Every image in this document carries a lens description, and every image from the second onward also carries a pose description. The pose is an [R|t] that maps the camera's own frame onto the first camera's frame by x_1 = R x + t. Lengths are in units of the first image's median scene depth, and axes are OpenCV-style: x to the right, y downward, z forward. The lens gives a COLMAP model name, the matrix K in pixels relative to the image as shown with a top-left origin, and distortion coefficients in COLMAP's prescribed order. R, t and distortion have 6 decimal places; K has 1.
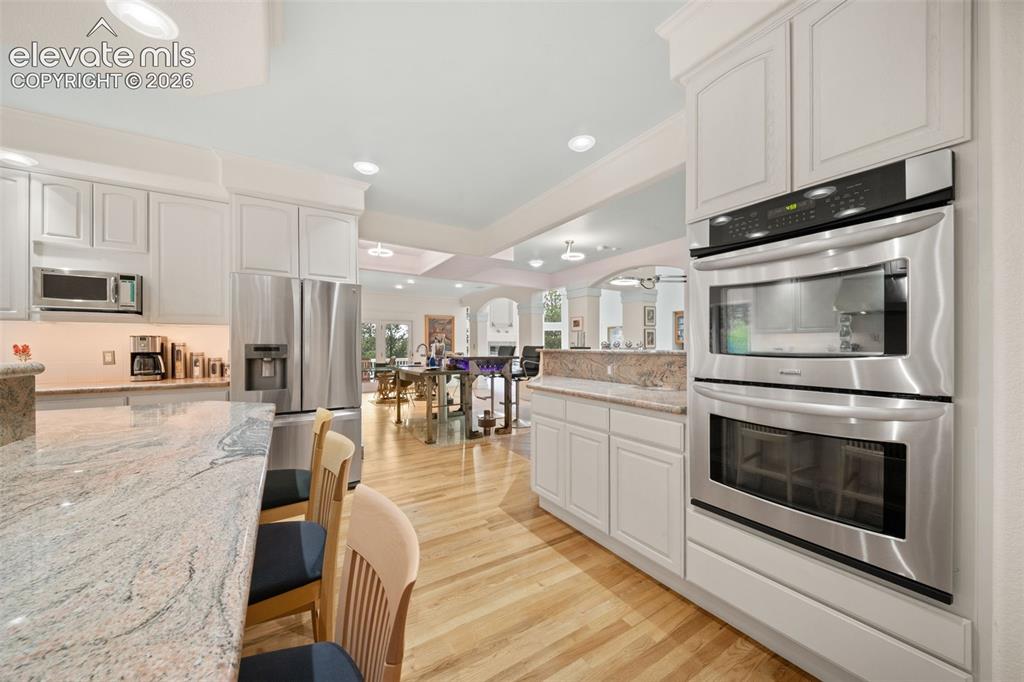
lens RADIAL K [[362.8, 0, 508.6], [0, 362.8, 348.2], [0, 0, 1]] dist [-0.000910, -0.000118]
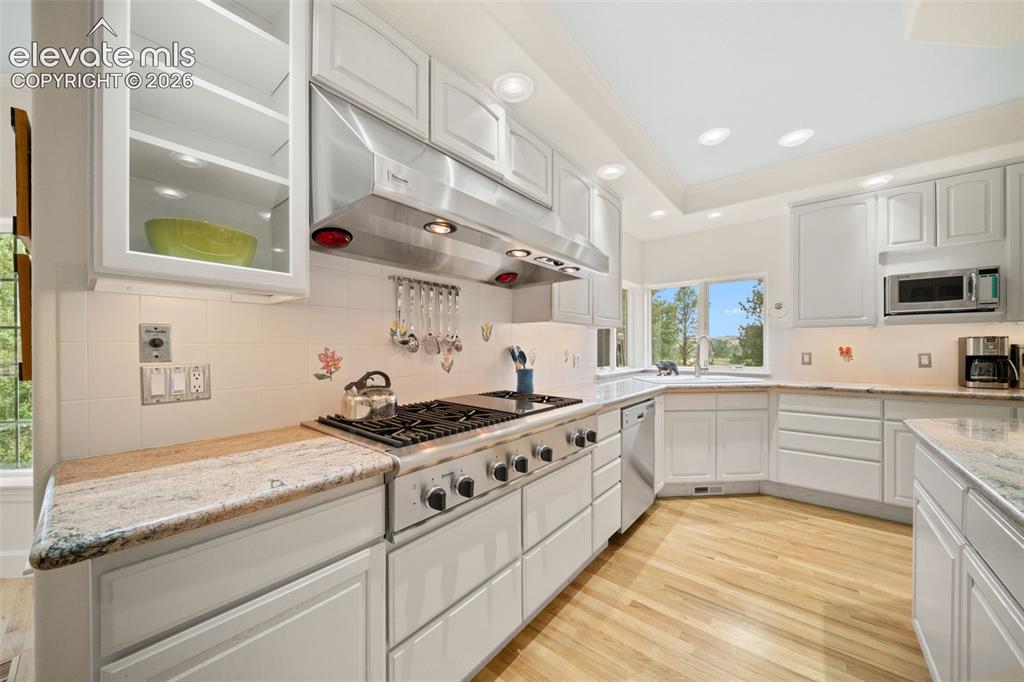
lens RADIAL K [[362.8, 0, 508.6], [0, 362.8, 348.2], [0, 0, 1]] dist [-0.000910, -0.000118]
pose [[0.318170, 0.001612, -0.948032, -0.598865], [-0.003655, 0.999993, 0.000474, -0.002901], [0.948026, 0.003314, 0.318174, -0.397981]]
